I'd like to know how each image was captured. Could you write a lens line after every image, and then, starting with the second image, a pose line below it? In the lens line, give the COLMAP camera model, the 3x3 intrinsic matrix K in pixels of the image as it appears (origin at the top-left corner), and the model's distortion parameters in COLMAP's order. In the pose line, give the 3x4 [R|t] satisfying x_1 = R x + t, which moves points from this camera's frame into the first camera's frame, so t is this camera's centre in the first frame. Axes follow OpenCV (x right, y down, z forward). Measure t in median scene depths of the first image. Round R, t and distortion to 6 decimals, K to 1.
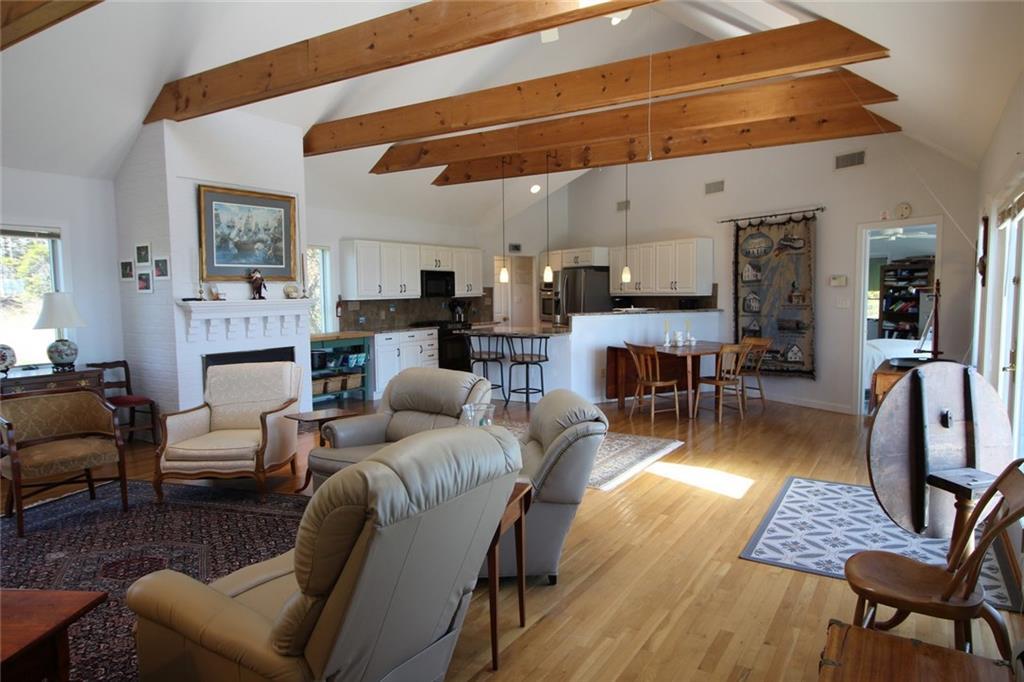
lens RADIAL K [[644.3, 0, 512.0], [0, 644.3, 341.0], [0, 0, 1]] dist [0.003652, -0.001382]
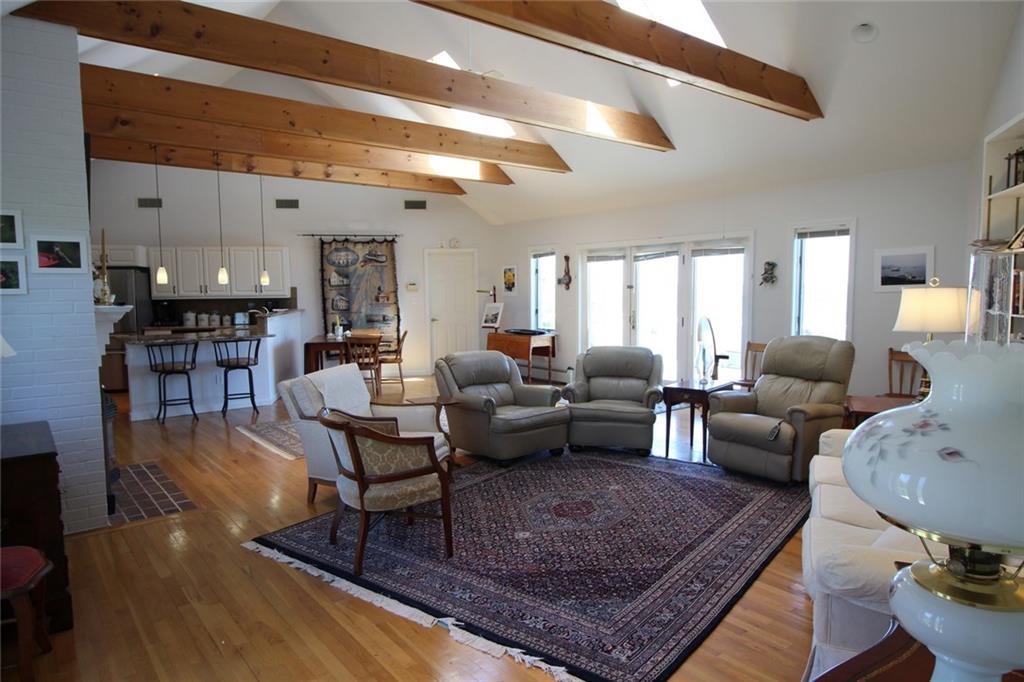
lens RADIAL K [[644.3, 0, 512.0], [0, 644.3, 341.0], [0, 0, 1]] dist [0.003652, -0.001382]
pose [[0.331641, -0.069665, 0.940830, -0.705953], [0.078573, 0.995845, 0.046042, -0.016345], [-0.940128, 0.058655, 0.335737, 0.266340]]
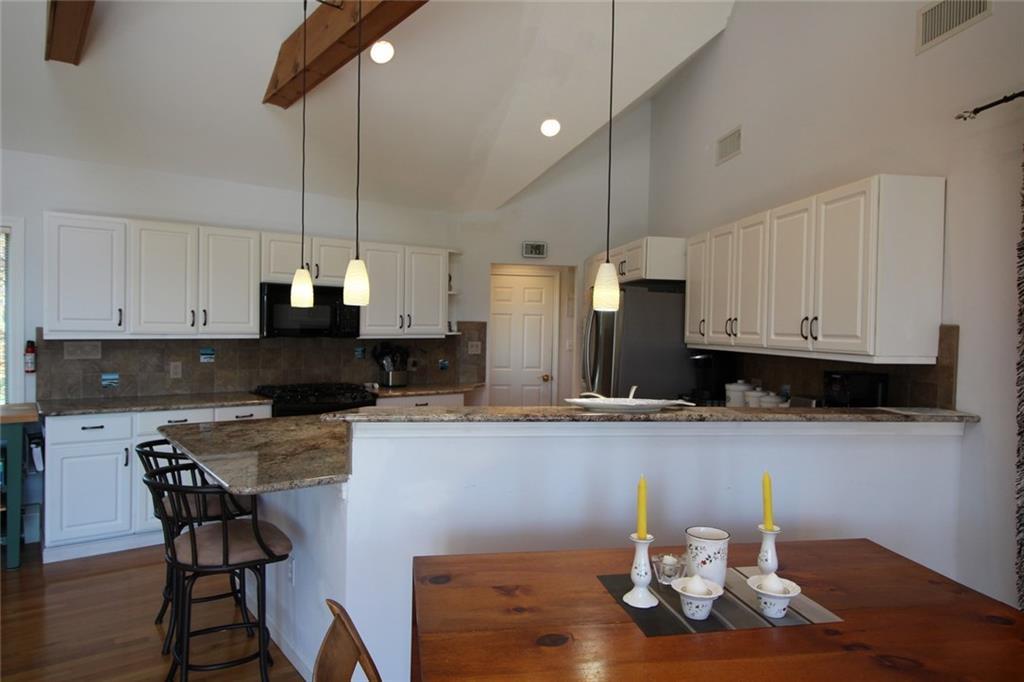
lens RADIAL K [[645.0, 0, 513.3], [0, 645.0, 337.8], [0, 0, 1]] dist [0.004129, 0.000048]
pose [[0.936652, 0.033636, -0.348643, 0.247901], [-0.054389, 0.997272, -0.049906, -0.061358], [0.346013, 0.065707, 0.935926, 0.696609]]
